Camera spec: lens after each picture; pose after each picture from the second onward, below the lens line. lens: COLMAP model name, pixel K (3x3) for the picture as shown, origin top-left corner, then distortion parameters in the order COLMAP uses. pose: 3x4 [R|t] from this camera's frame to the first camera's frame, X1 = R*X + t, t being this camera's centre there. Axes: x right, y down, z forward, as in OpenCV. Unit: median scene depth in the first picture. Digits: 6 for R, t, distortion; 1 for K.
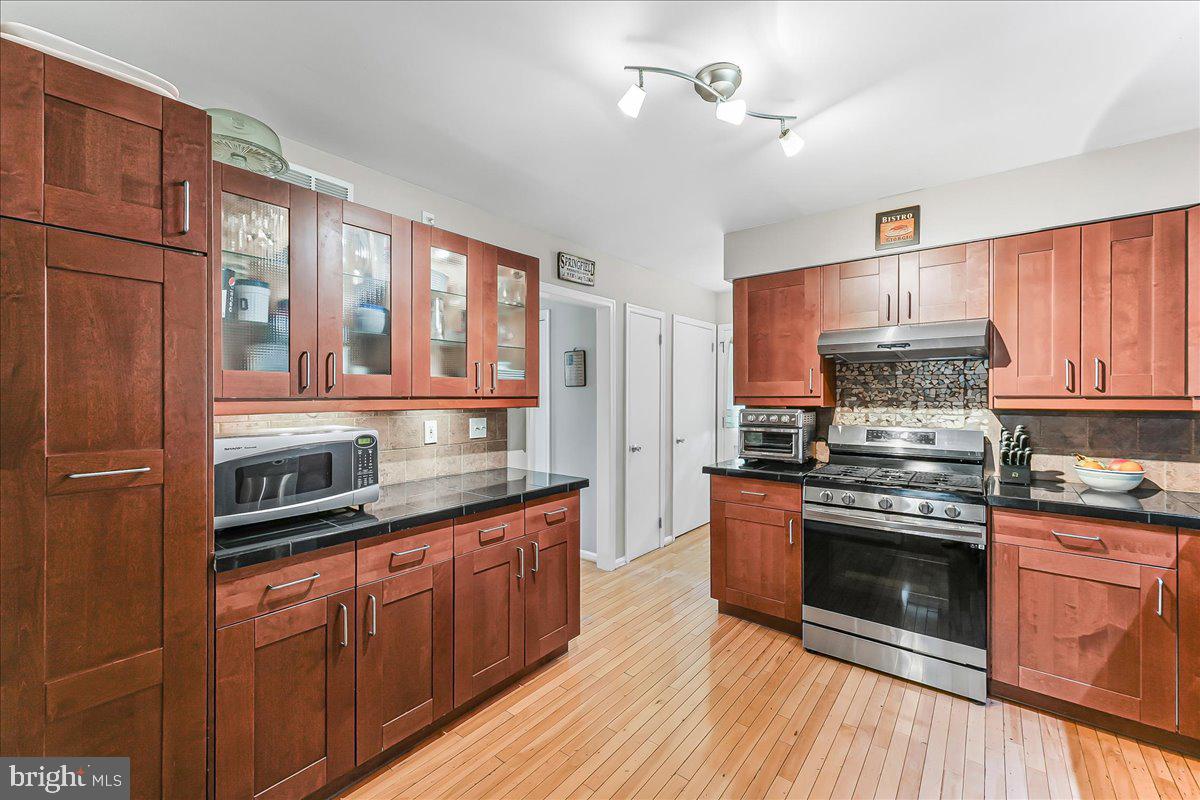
lens RADIAL K [[488.2, 0, 602.1], [0, 488.2, 395.5], [0, 0, 1]] dist [0.000442, 0.000053]
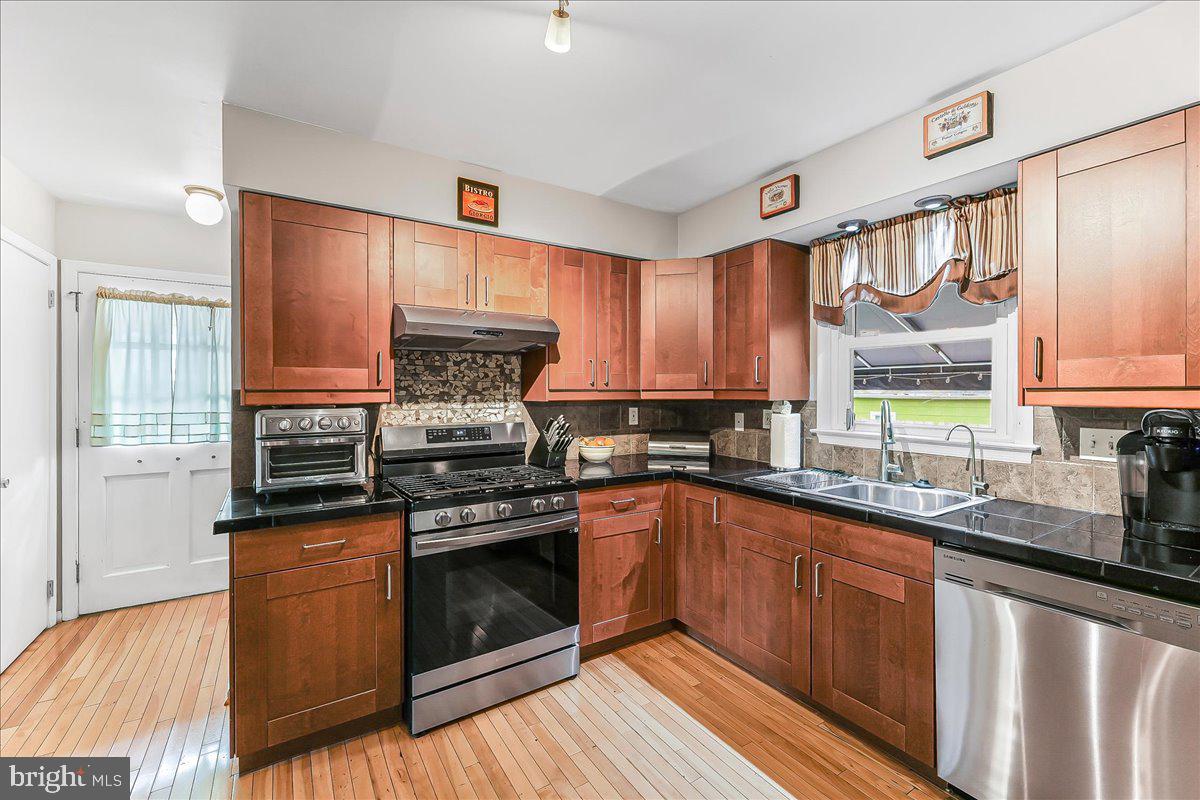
lens RADIAL K [[496.6, 0, 597.7], [0, 496.6, 394.5], [0, 0, 1]] dist [0.001394, 0.000077]
pose [[0.319966, -0.007121, 0.947402, -0.180515], [0.001361, 0.999974, 0.007057, 0.004147], [-0.947428, -0.000969, 0.319967, 0.461939]]
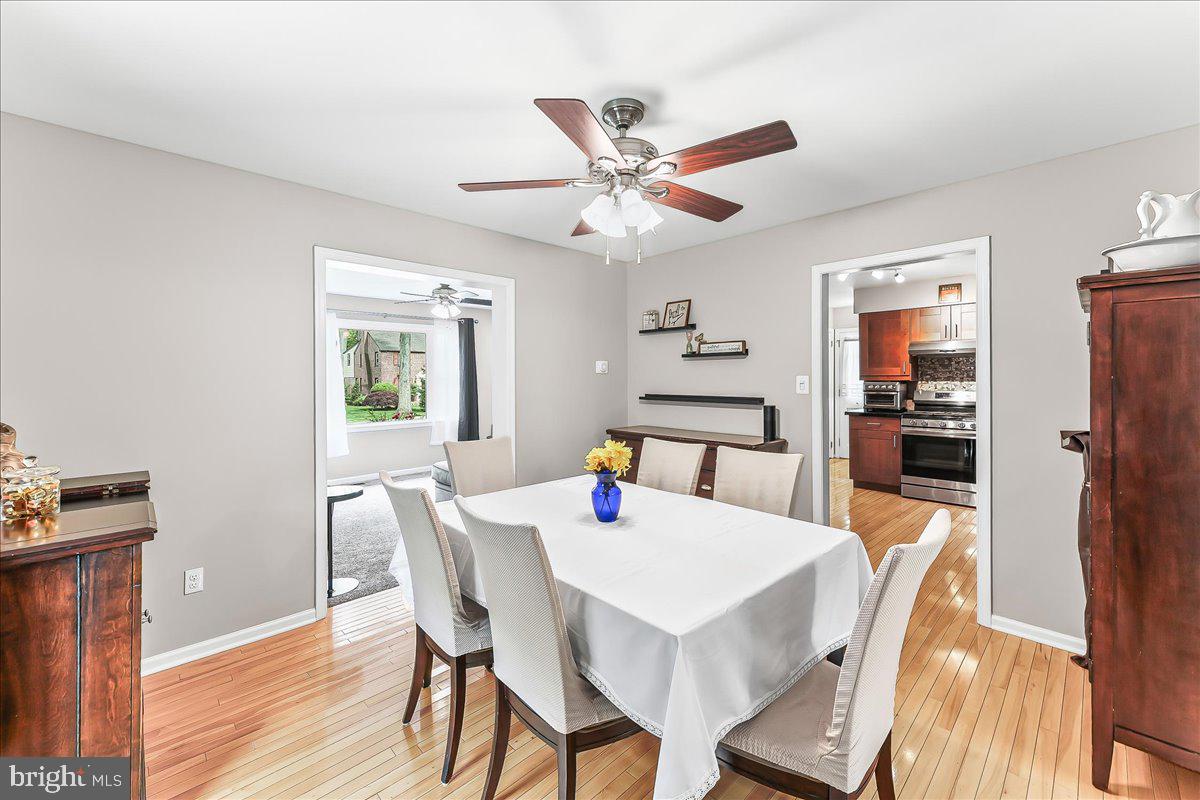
lens RADIAL K [[488.9, 0, 603.8], [0, 488.9, 378.1], [0, 0, 1]] dist [0.002946, 0.000174]
pose [[0.992253, -0.005734, -0.124101, -0.538352], [0.006236, 0.999974, 0.003656, -0.002500], [0.124076, -0.004402, 0.992263, -1.125301]]
